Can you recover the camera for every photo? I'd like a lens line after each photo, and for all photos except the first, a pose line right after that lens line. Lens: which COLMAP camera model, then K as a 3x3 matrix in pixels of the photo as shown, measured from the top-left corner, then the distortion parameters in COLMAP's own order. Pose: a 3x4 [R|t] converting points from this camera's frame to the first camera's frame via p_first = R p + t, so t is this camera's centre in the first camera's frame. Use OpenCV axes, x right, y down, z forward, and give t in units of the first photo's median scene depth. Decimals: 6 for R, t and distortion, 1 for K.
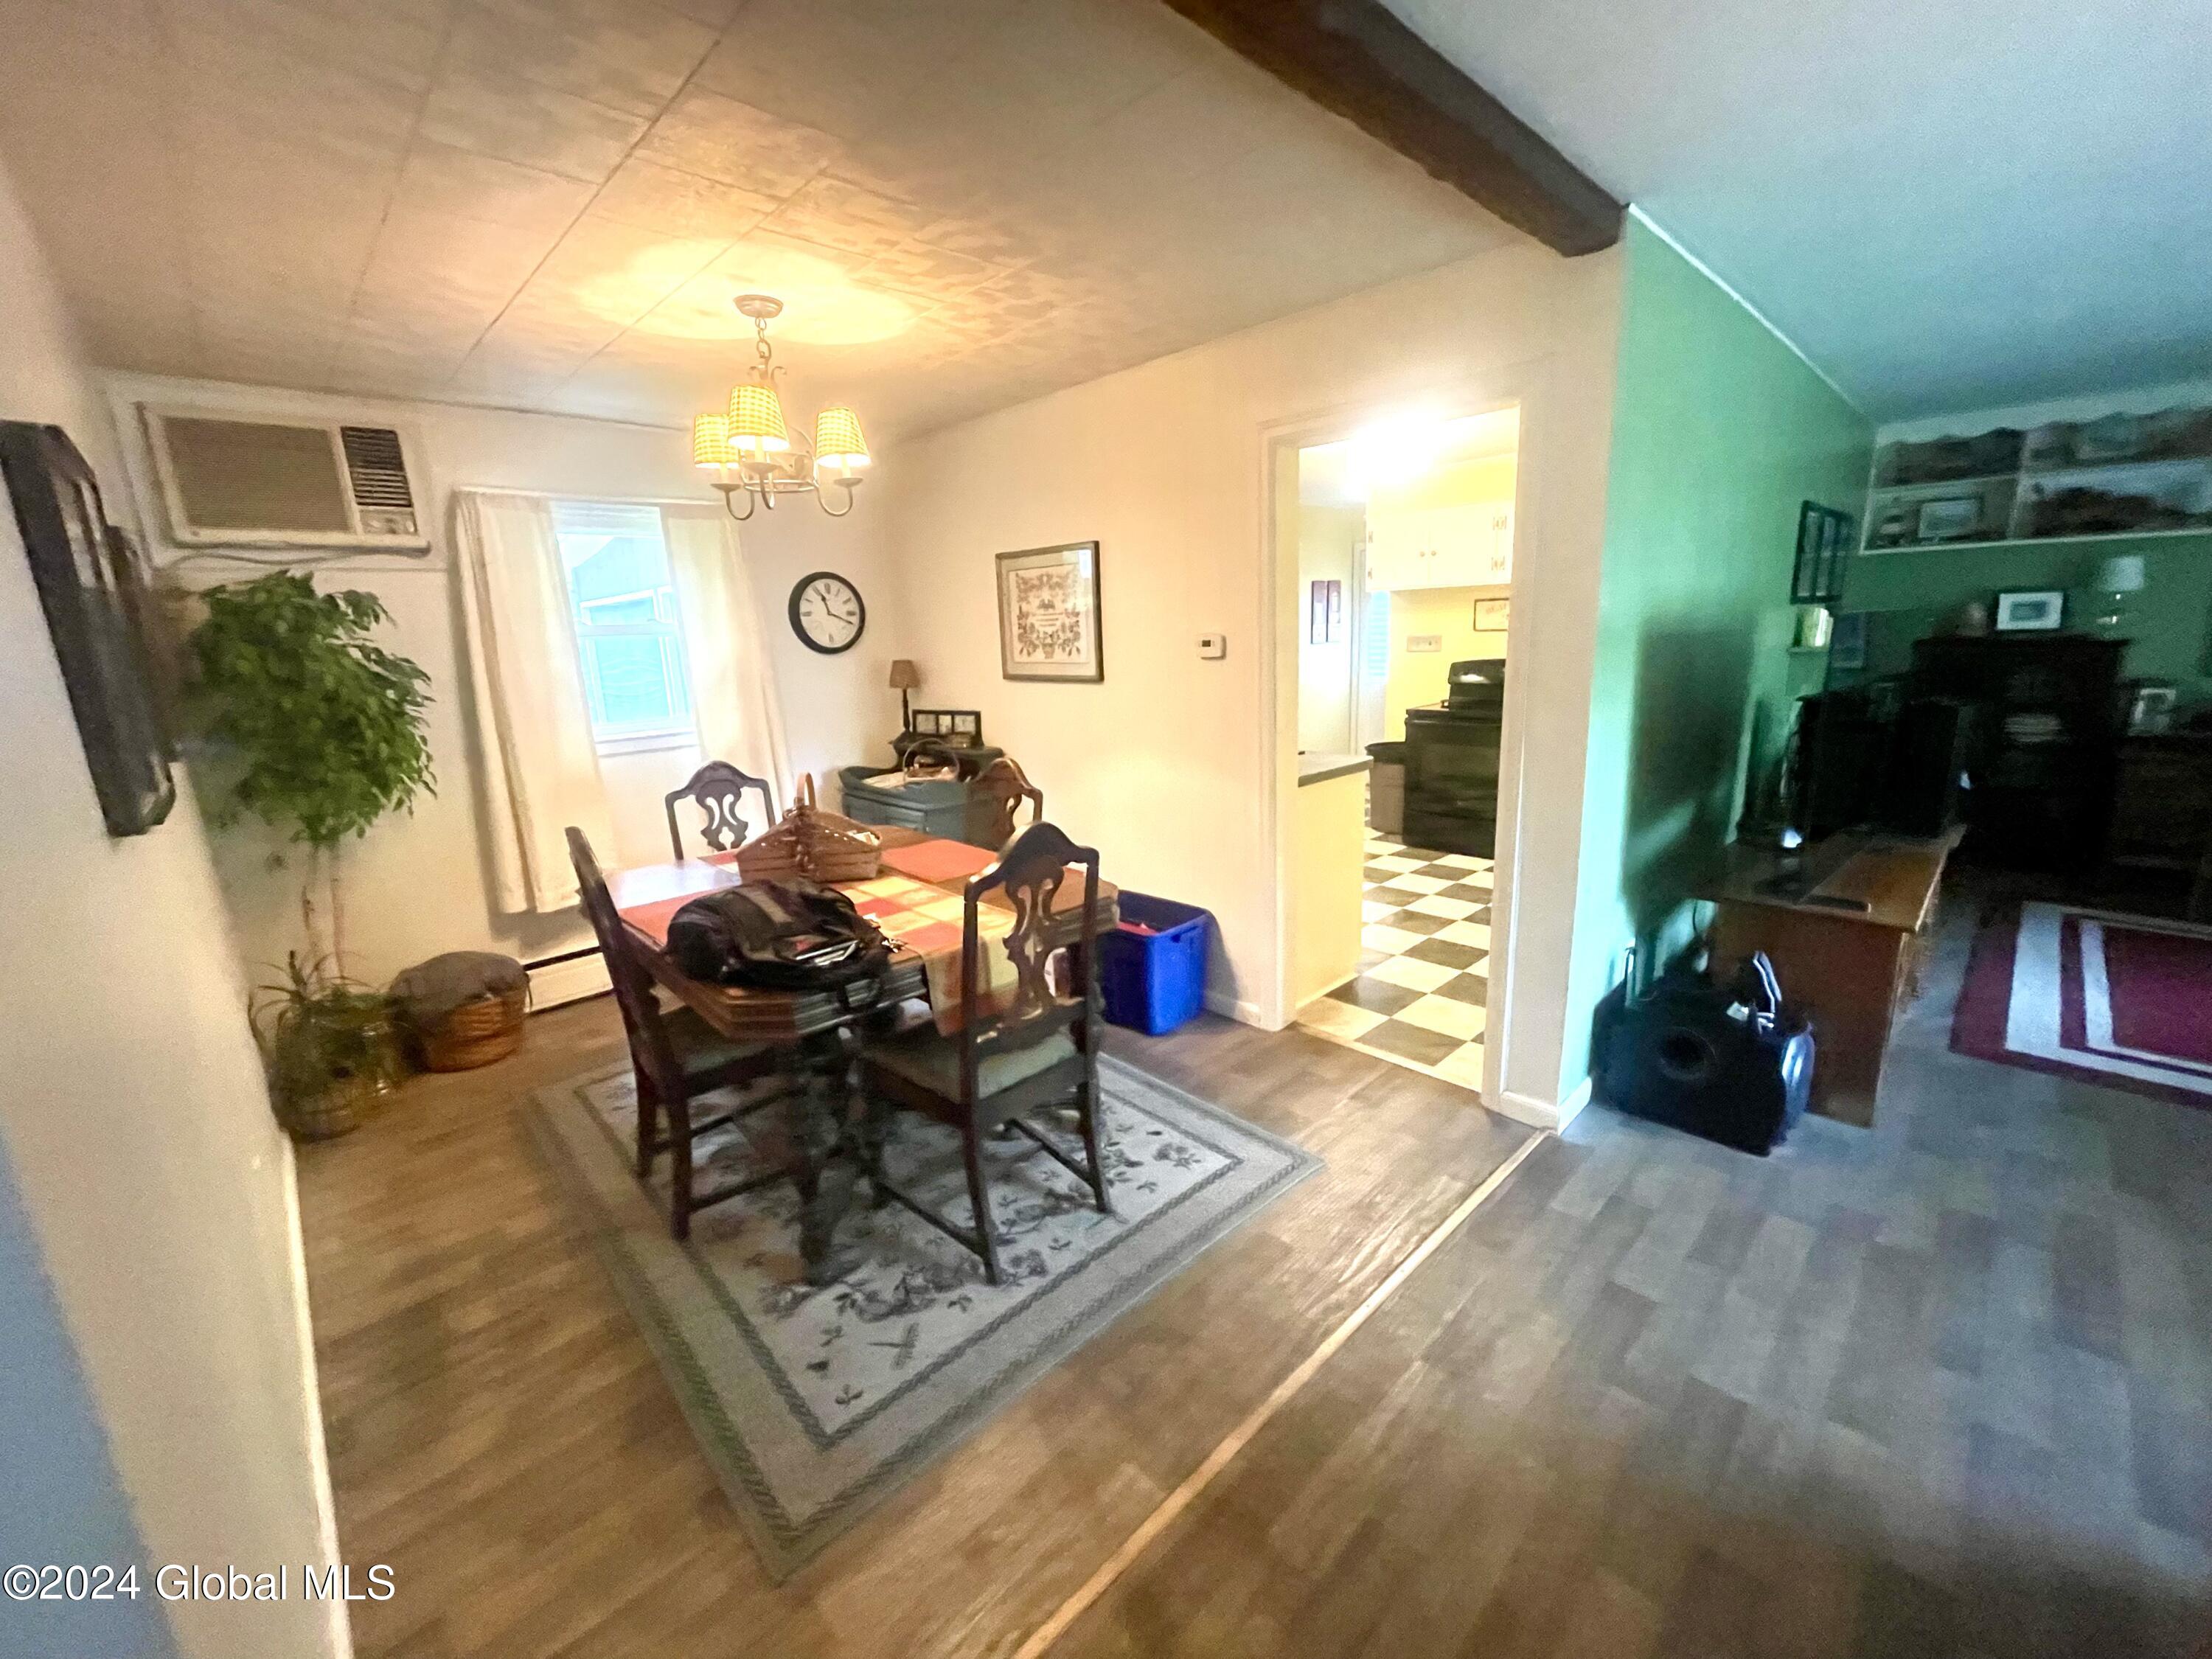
lens RADIAL K [[894.5, 0, 1108.6], [0, 894.5, 826.9], [0, 0, 1]] dist [-0.001830, -0.000331]
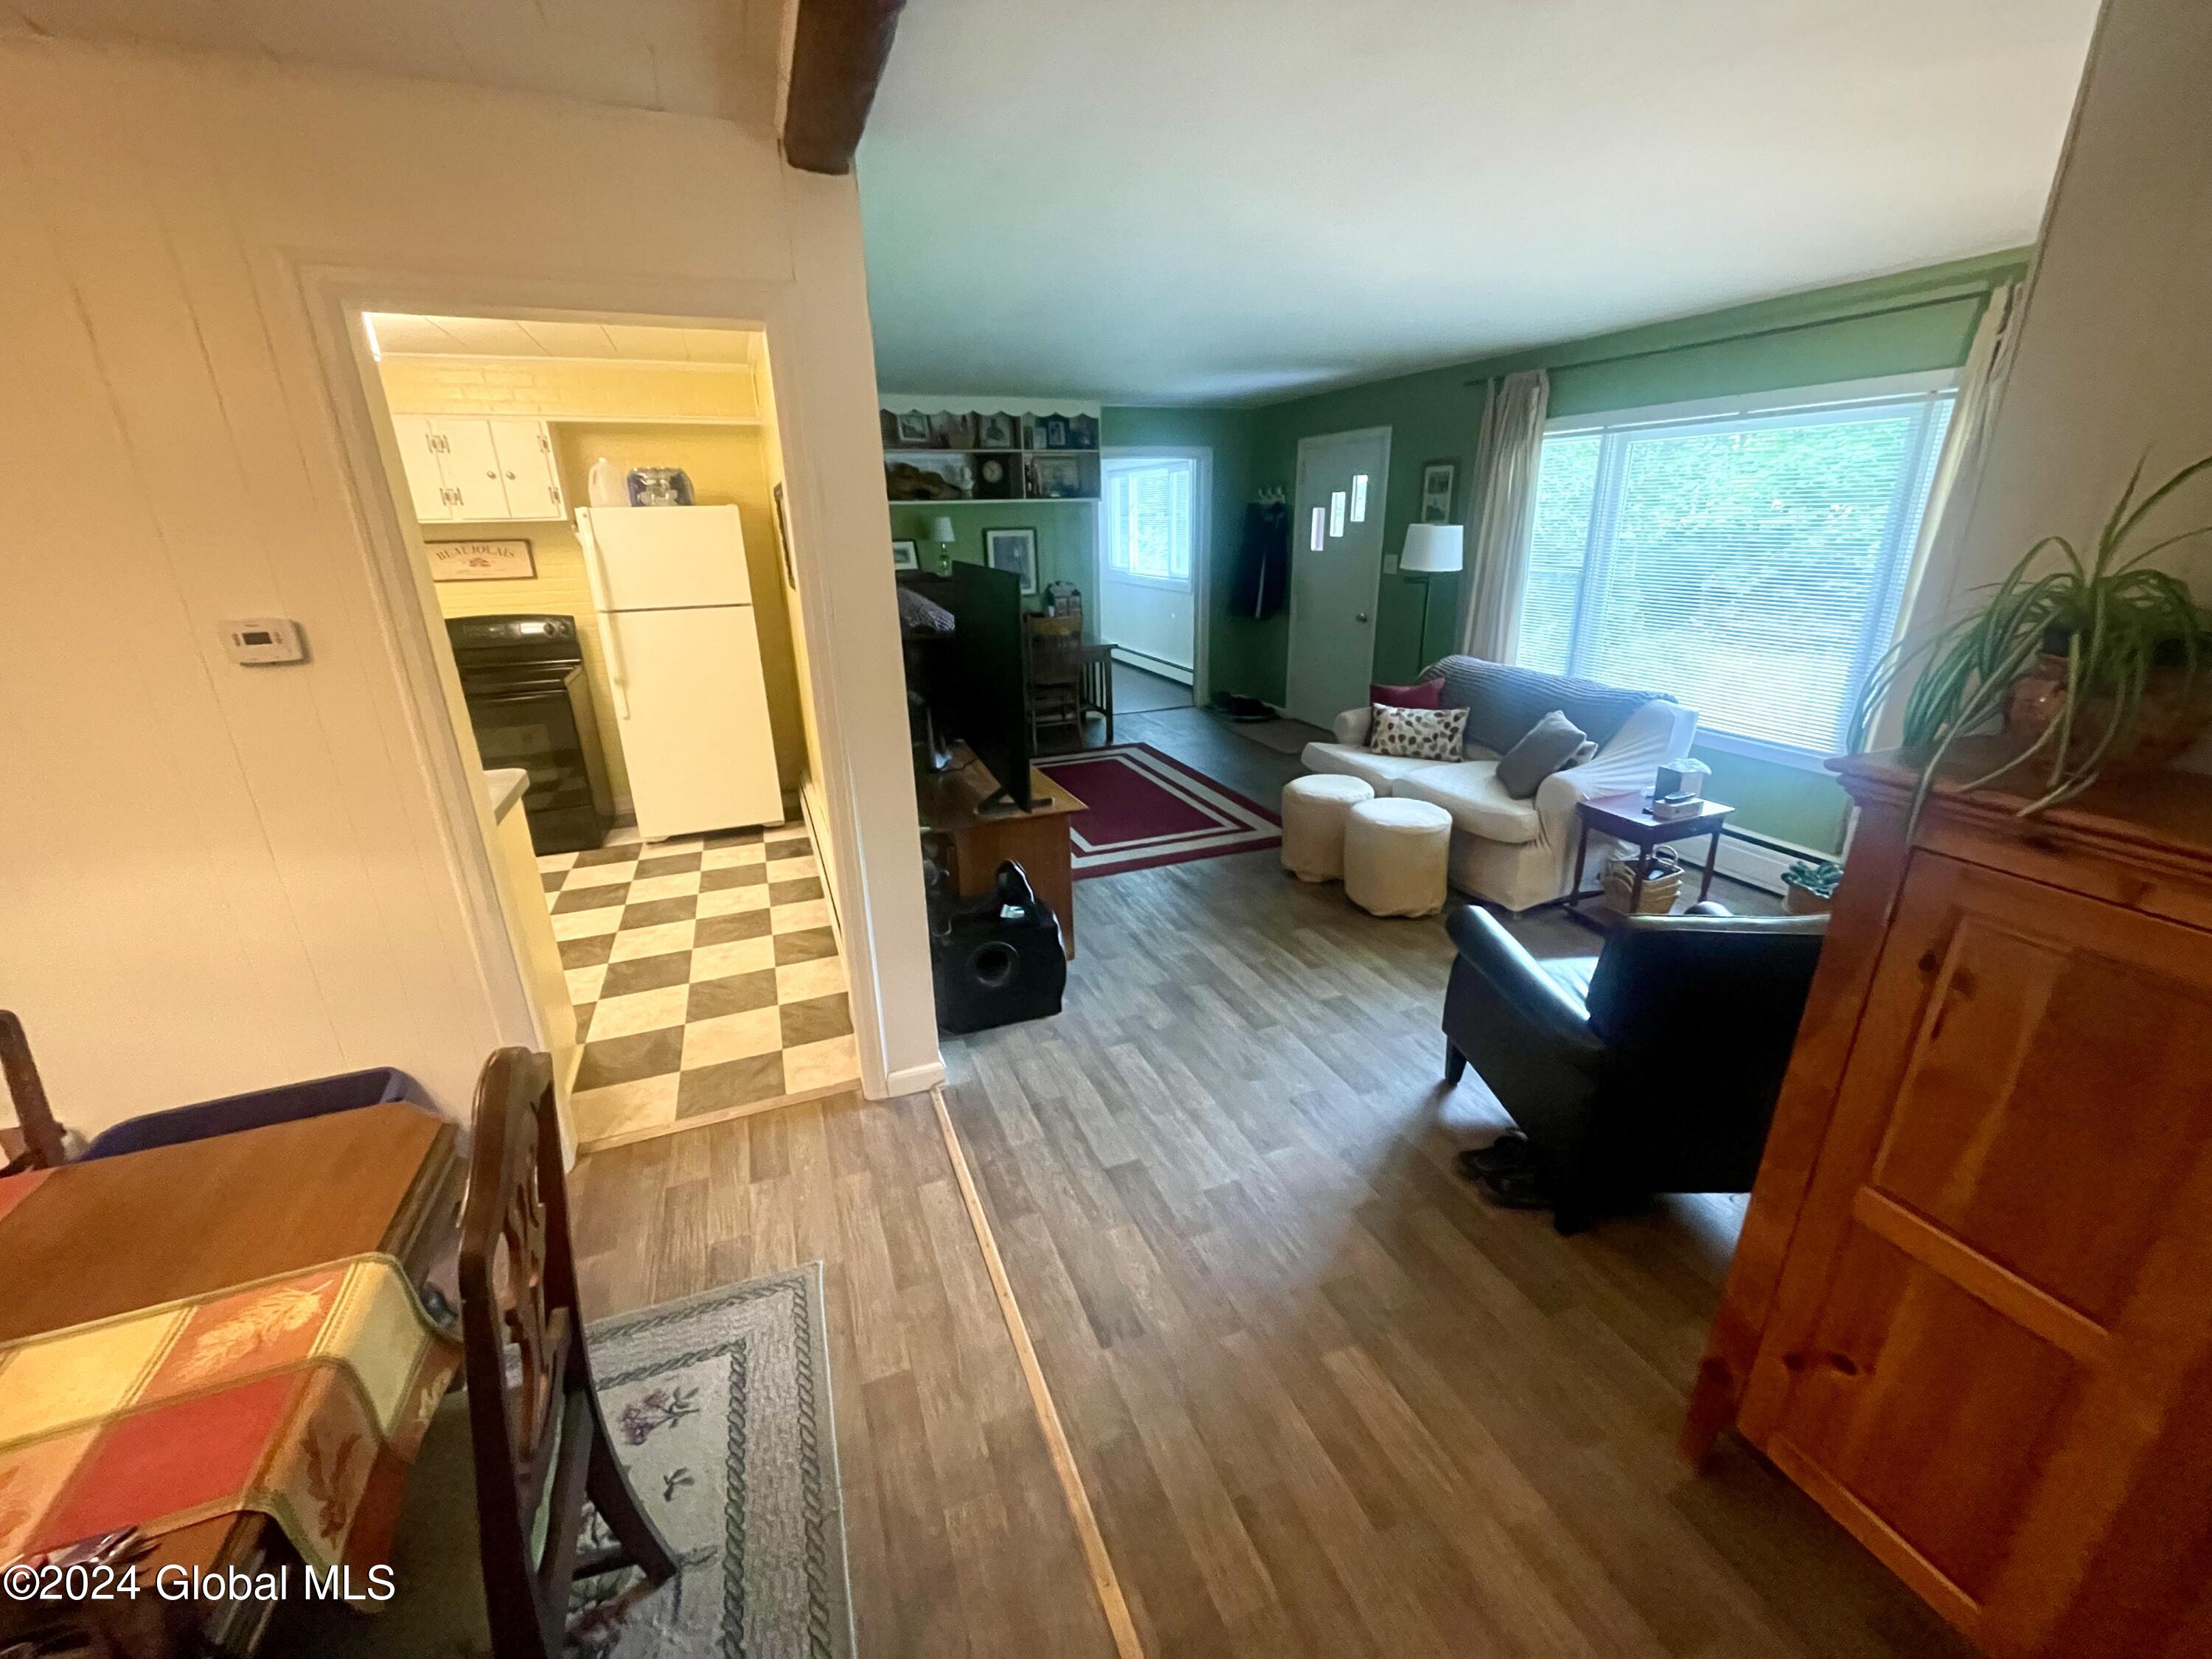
lens RADIAL K [[894.5, 0, 1108.6], [0, 894.5, 826.9], [0, 0, 1]] dist [-0.001830, -0.000331]
pose [[0.378884, -0.272466, 0.884426, -0.256041], [0.207491, 0.956357, 0.205737, -0.114078], [-0.901884, 0.105560, 0.418883, 0.351544]]
